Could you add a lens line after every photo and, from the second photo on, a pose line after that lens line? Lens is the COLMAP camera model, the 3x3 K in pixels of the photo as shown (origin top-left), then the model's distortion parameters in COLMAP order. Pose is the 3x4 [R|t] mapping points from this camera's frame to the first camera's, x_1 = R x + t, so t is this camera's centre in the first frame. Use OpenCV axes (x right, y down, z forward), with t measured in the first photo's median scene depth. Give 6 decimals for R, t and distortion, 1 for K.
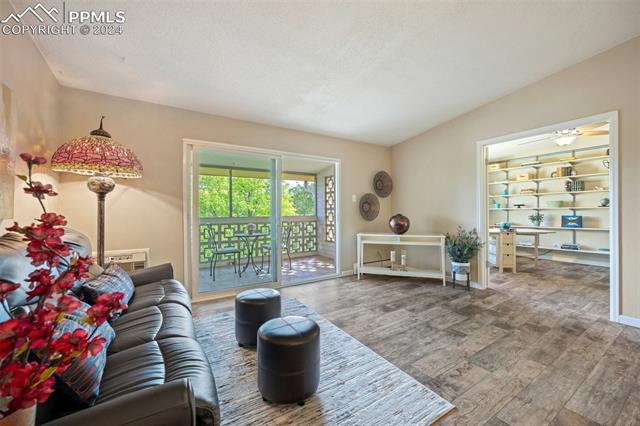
lens RADIAL K [[245.9, 0, 323.1], [0, 245.9, 213.3], [0, 0, 1]] dist [-0.001541, -0.000115]
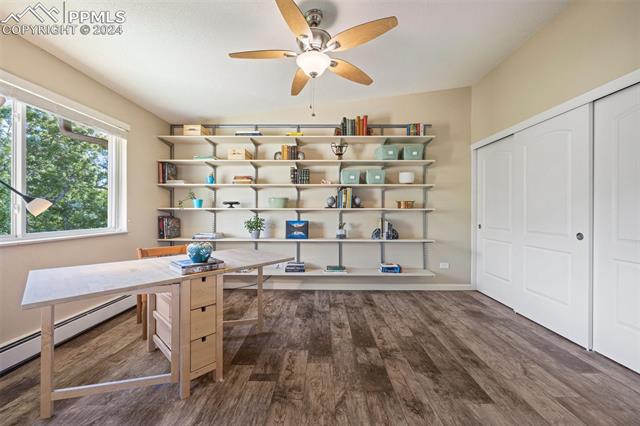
lens RADIAL K [[259.2, 0, 325.6], [0, 259.2, 211.8], [0, 0, 1]] dist [-0.004125, -0.000540]
pose [[0.521282, 0.008267, 0.853344, 0.454132], [-0.004503, 0.999966, -0.006937, -0.010069], [-0.853372, -0.000227, 0.521302, 0.568570]]
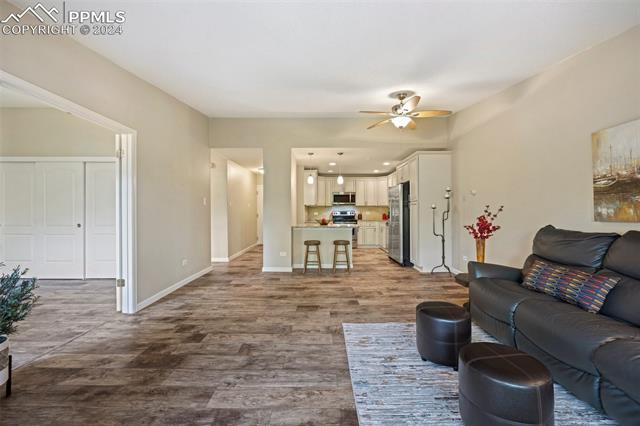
lens RADIAL K [[259.2, 0, 319.9], [0, 259.2, 211.3], [0, 0, 1]] dist [-0.004125, -0.000540]
pose [[-0.842166, 0.013602, 0.539047, -0.095899], [0.014555, 0.999891, -0.002490, -0.008700], [-0.539022, 0.005749, -0.842272, 0.721571]]
